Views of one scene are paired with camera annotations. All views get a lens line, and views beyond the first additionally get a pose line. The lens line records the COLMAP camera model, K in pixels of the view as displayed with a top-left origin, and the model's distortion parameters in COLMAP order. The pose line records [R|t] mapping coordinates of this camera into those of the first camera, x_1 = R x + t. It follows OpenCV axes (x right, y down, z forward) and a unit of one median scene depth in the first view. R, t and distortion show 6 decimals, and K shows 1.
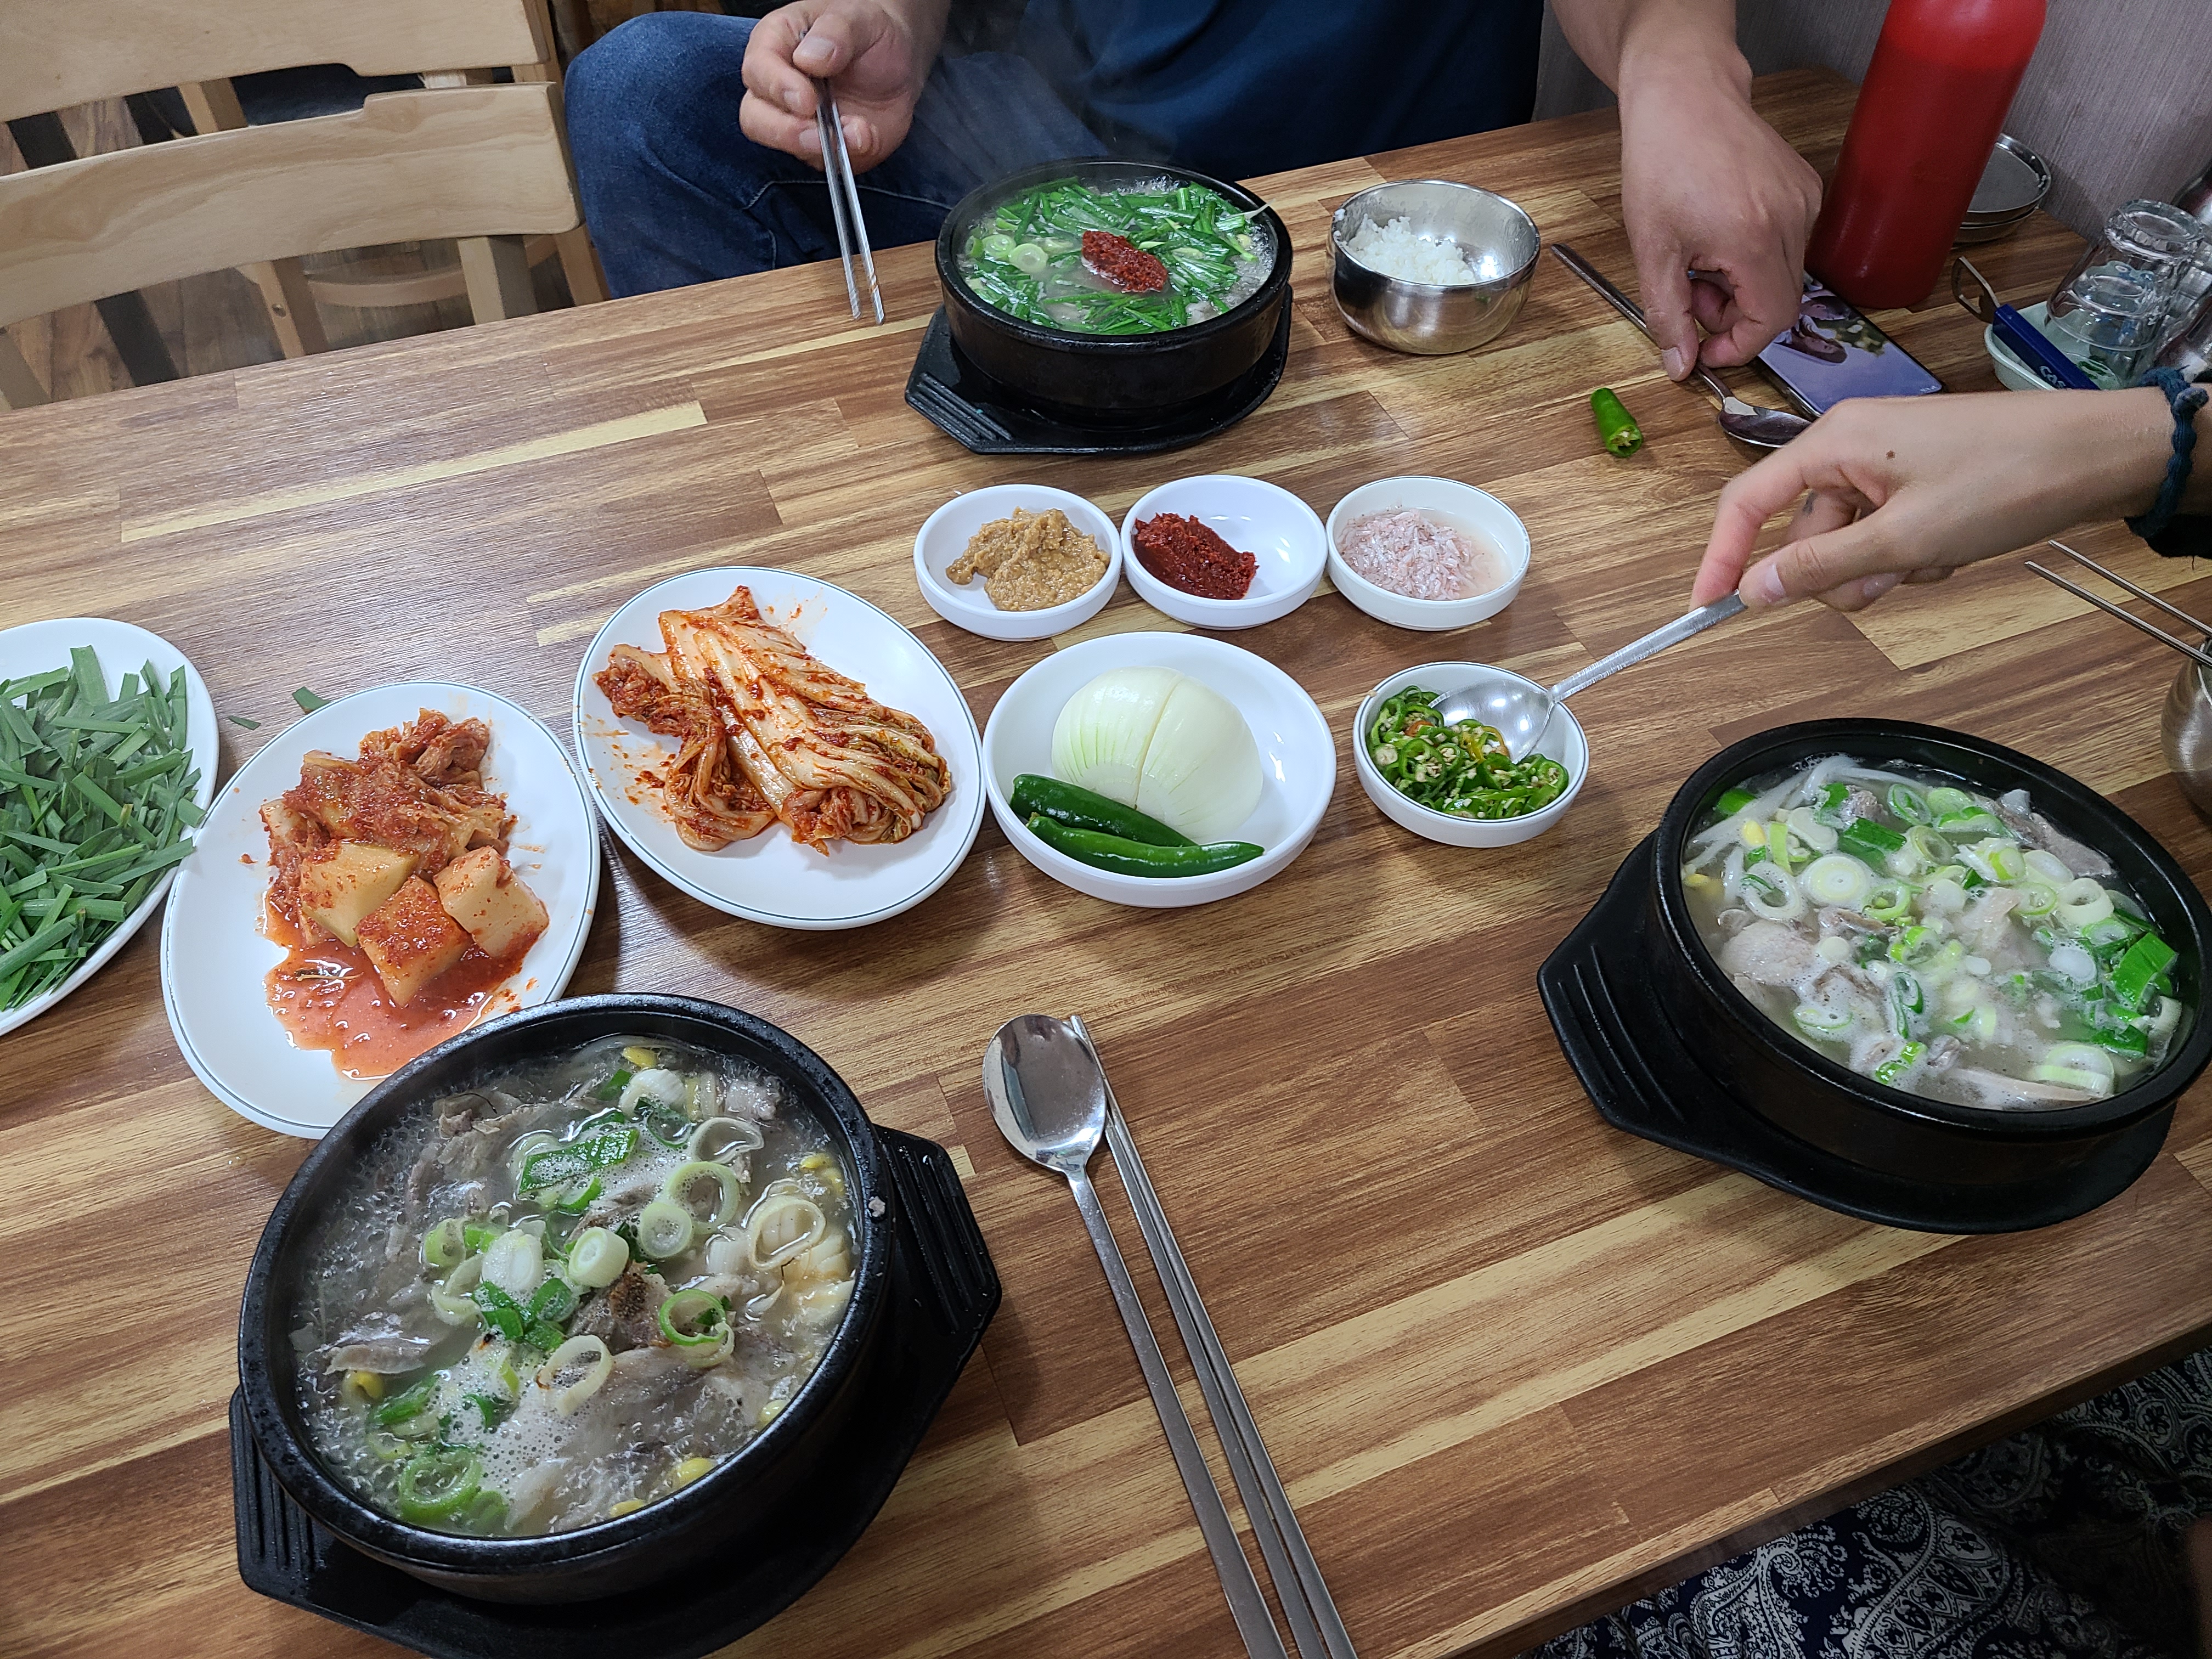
lens RADIAL K [[1739.9, 0, 1071.2], [0, 1739.9, 832.3], [0, 0, 1]] dist [0.063248, -0.001965]
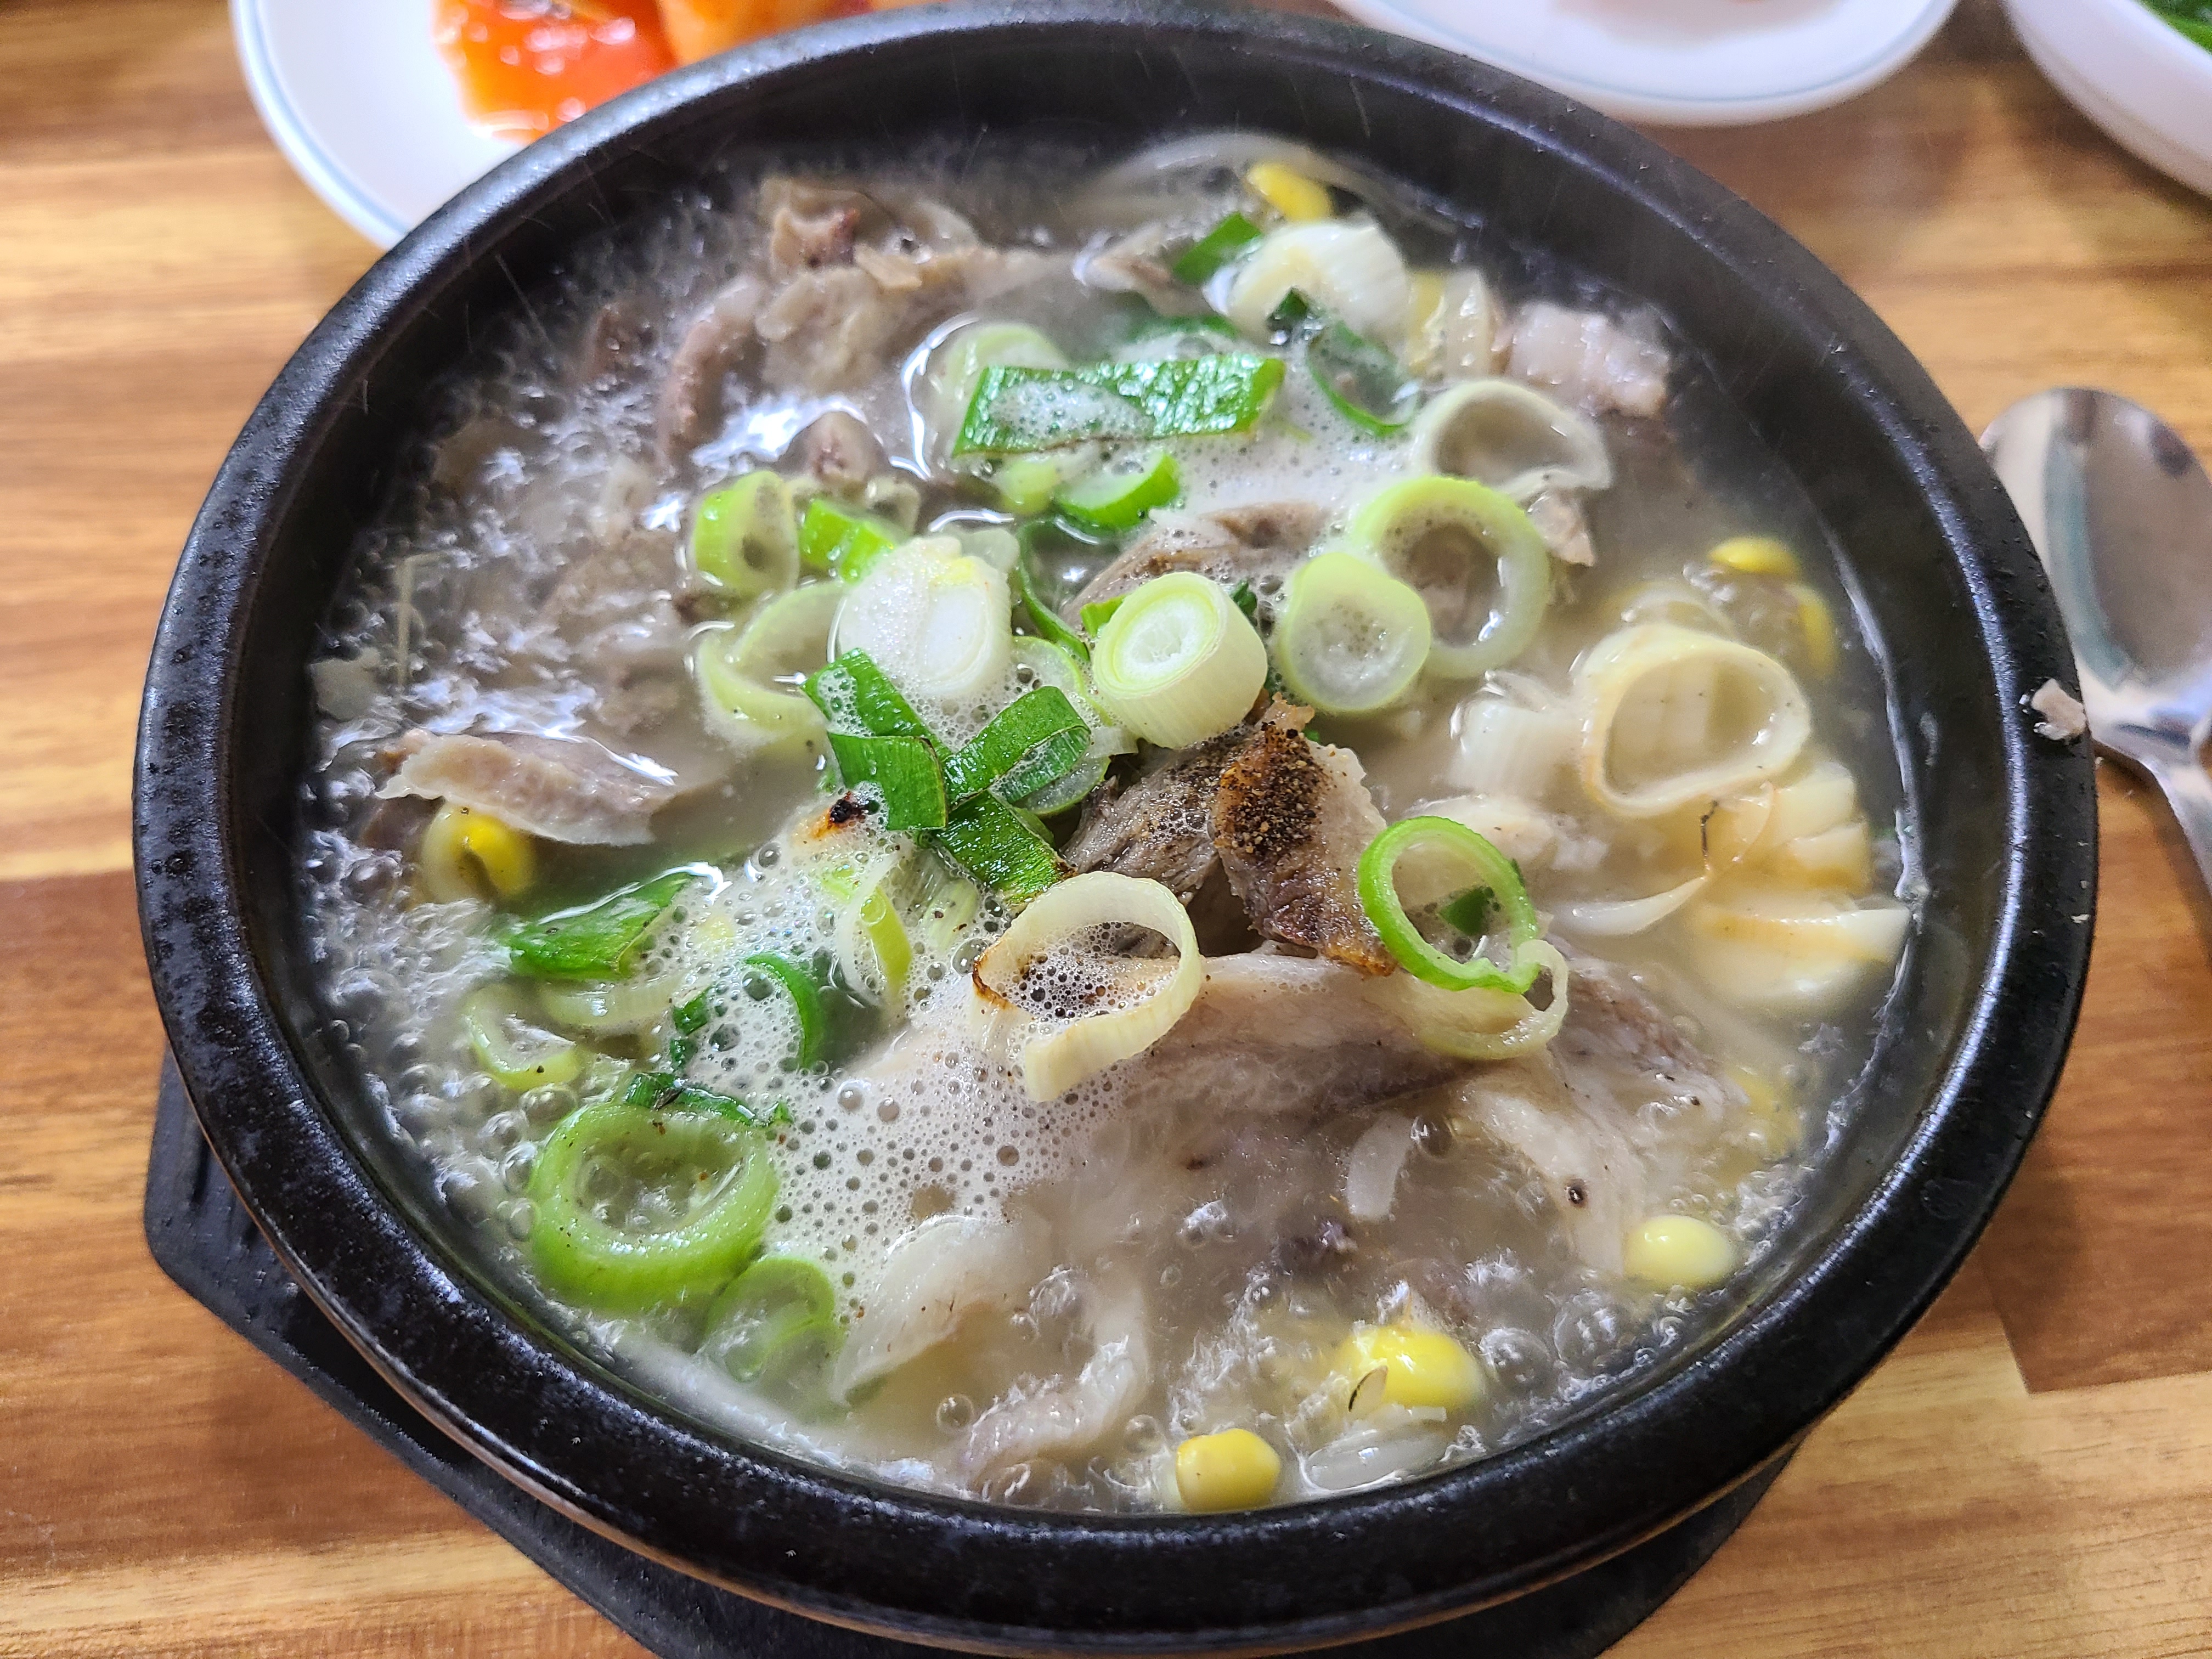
lens RADIAL K [[1691.4, 0, 1013.0], [0, 1691.4, 826.7], [0, 0, 1]] dist [-0.000557, -0.000783]
pose [[0.966488, 0.233423, -0.106836, -0.252351], [-0.203897, 0.950866, 0.232980, 0.199183], [0.155970, -0.203389, 0.966595, 0.662625]]
